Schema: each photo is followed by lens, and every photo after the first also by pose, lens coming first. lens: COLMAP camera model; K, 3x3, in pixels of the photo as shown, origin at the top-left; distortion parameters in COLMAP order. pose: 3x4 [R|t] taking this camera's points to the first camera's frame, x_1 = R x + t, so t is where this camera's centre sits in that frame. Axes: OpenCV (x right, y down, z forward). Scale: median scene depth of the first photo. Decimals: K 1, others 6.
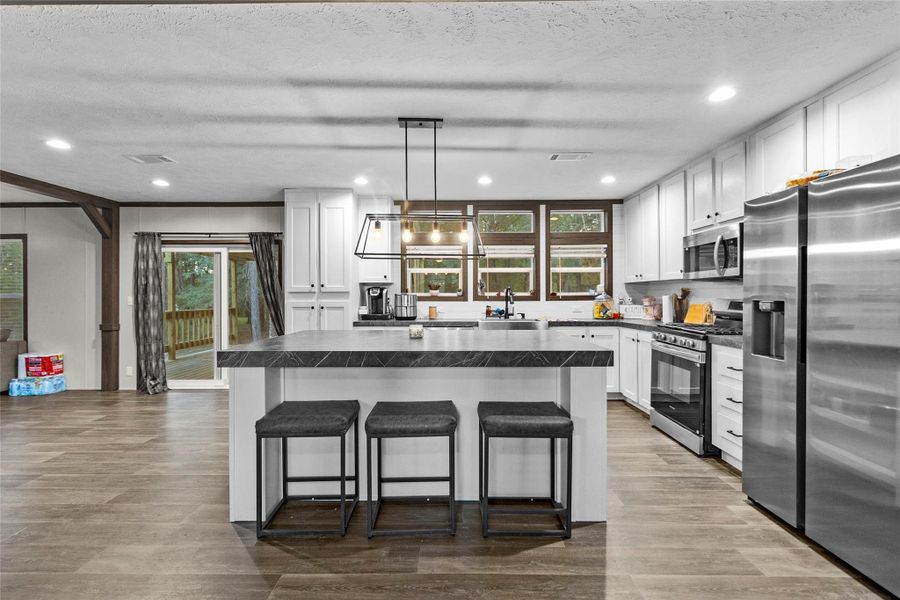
lens RADIAL K [[415.0, 0, 451.5], [0, 415.0, 298.2], [0, 0, 1]] dist [0.008336, -0.000746]
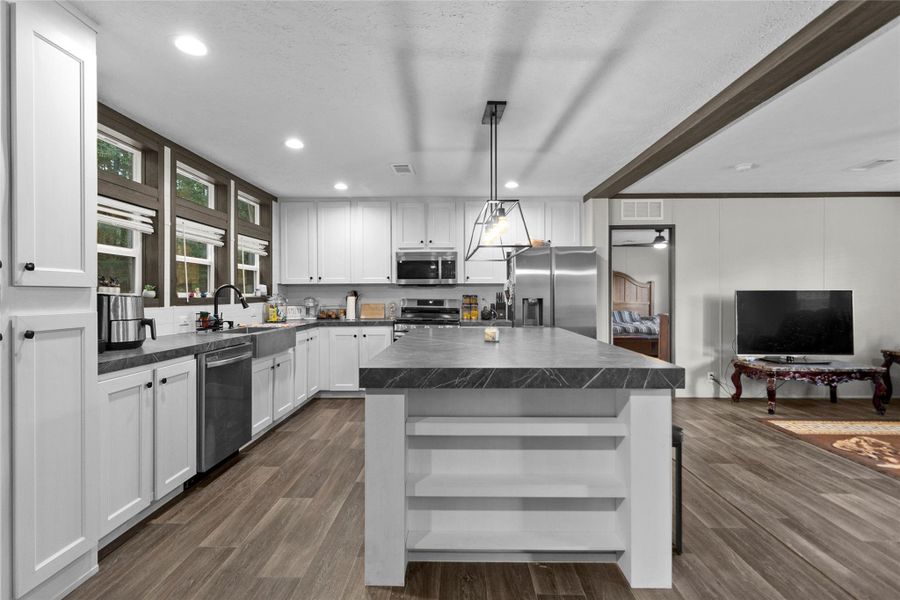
lens RADIAL K [[415.0, 0, 445.1], [0, 415.0, 298.3], [0, 0, 1]] dist [0.008336, -0.000746]
pose [[0.033268, -0.005044, 0.999434, -0.559731], [0.009728, 0.999942, 0.004722, -0.003443], [-0.999399, 0.009565, 0.033315, 0.588176]]
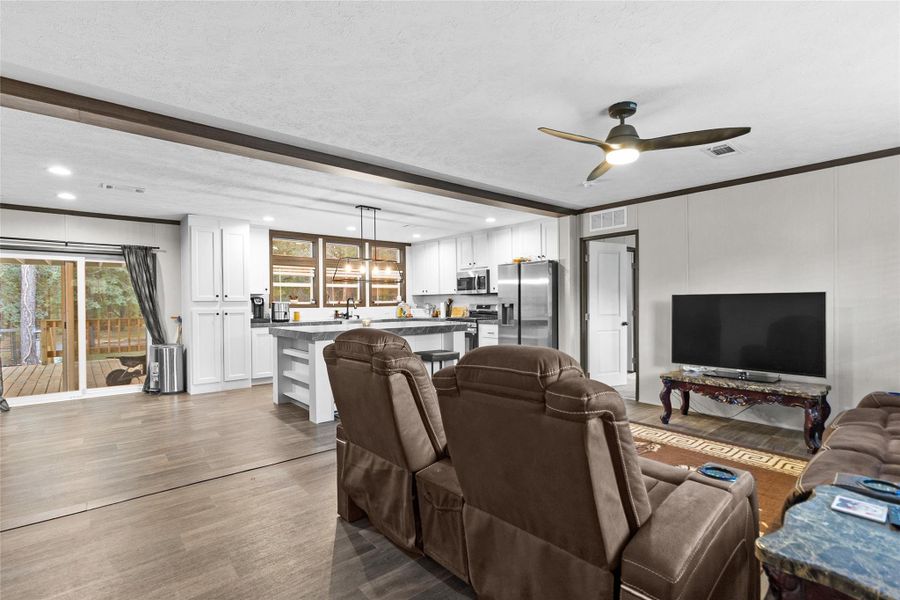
lens RADIAL K [[415.0, 0, 445.6], [0, 415.0, 305.7], [0, 0, 1]] dist [0.008336, -0.000746]
pose [[0.765566, -0.009610, 0.643286, -0.540052], [0.011846, 0.999929, 0.000841, 0.005082], [-0.643249, 0.006976, 0.765625, -0.334810]]
